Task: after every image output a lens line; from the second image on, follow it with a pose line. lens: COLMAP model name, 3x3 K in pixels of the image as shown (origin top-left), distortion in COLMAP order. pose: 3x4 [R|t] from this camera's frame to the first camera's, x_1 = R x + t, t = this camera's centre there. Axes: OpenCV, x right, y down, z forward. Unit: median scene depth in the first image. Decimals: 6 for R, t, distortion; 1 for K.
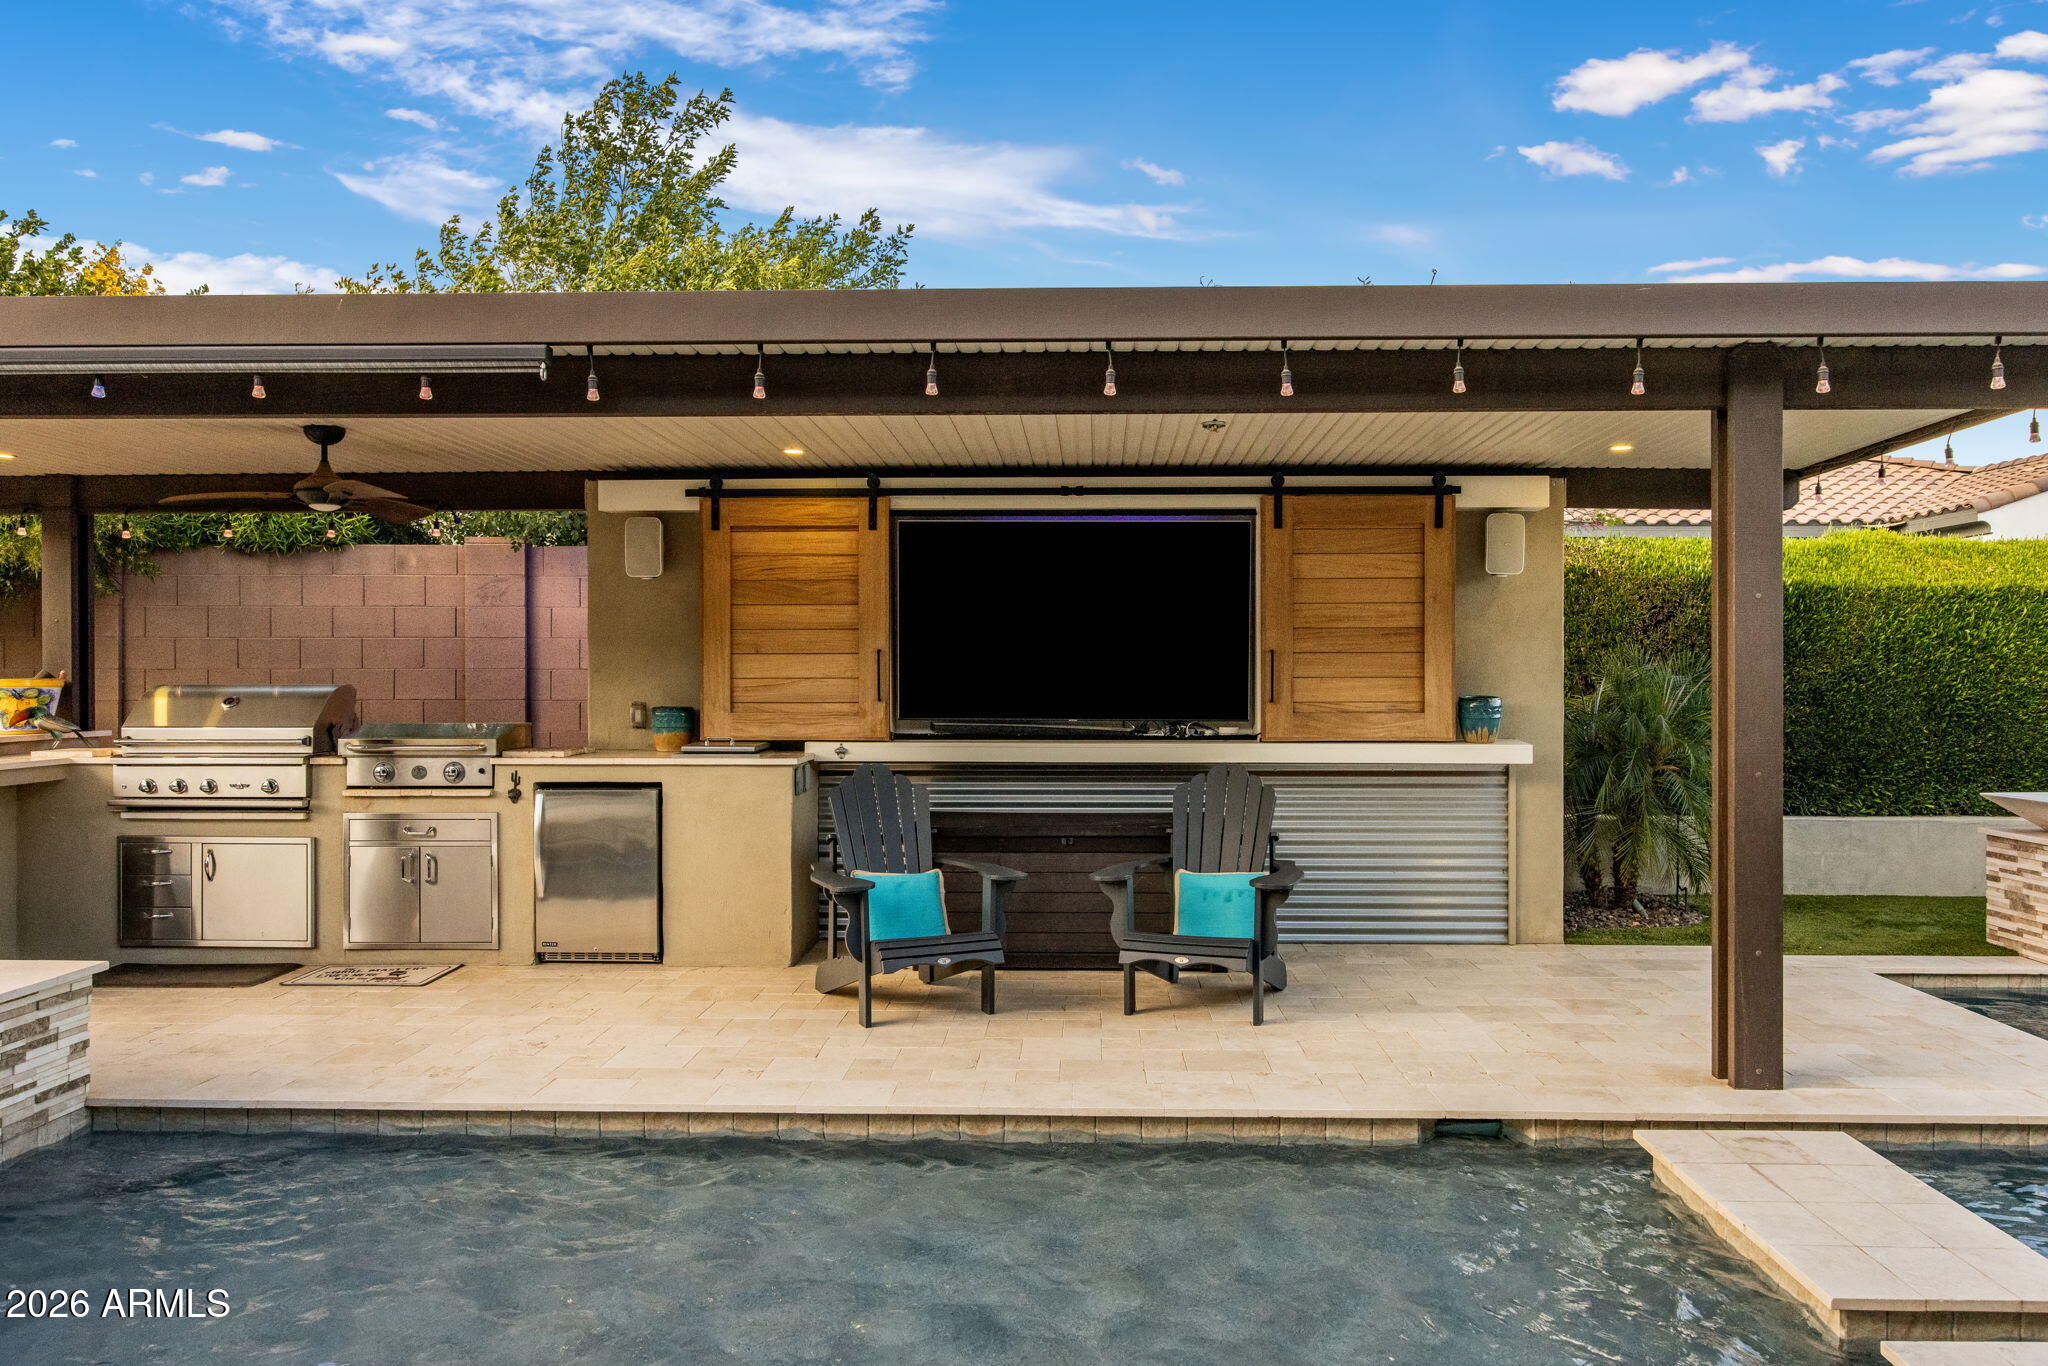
lens RADIAL K [[1032.9, 0, 1017.3], [0, 1032.9, 680.4], [0, 0, 1]] dist [-0.002108, 0.000034]
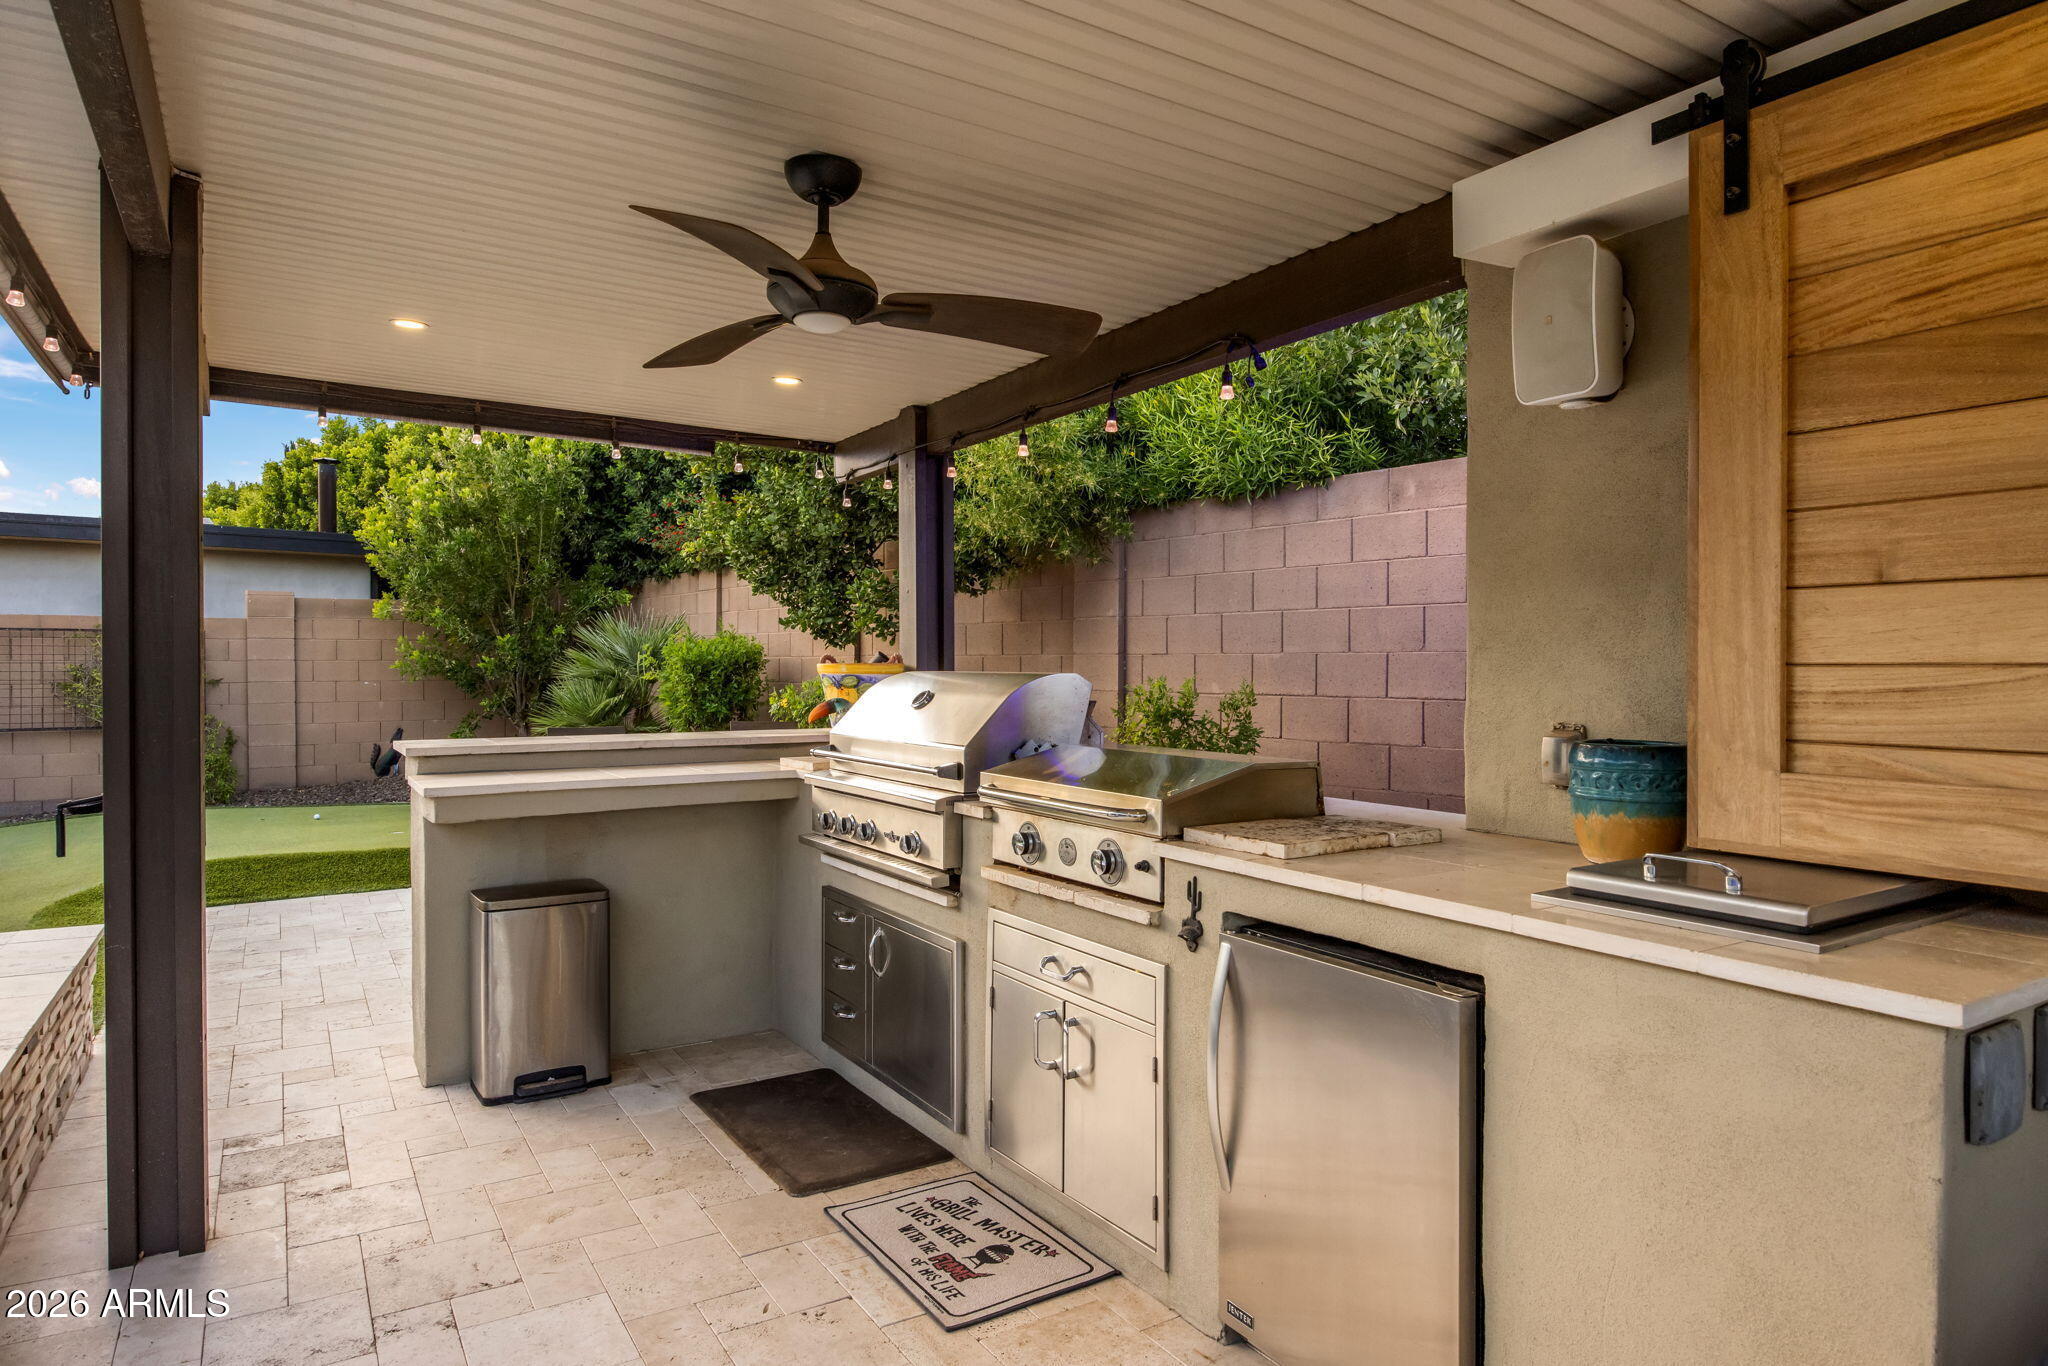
lens RADIAL K [[1215.9, 0, 1026.5], [0, 1215.9, 674.3], [0, 0, 1]] dist [-0.002412, 0.000434]
pose [[0.525670, 0.008631, -0.850645, -0.081528], [-0.005969, 0.999961, 0.006457, -0.000233], [0.850667, 0.001684, 0.525701, 0.606188]]
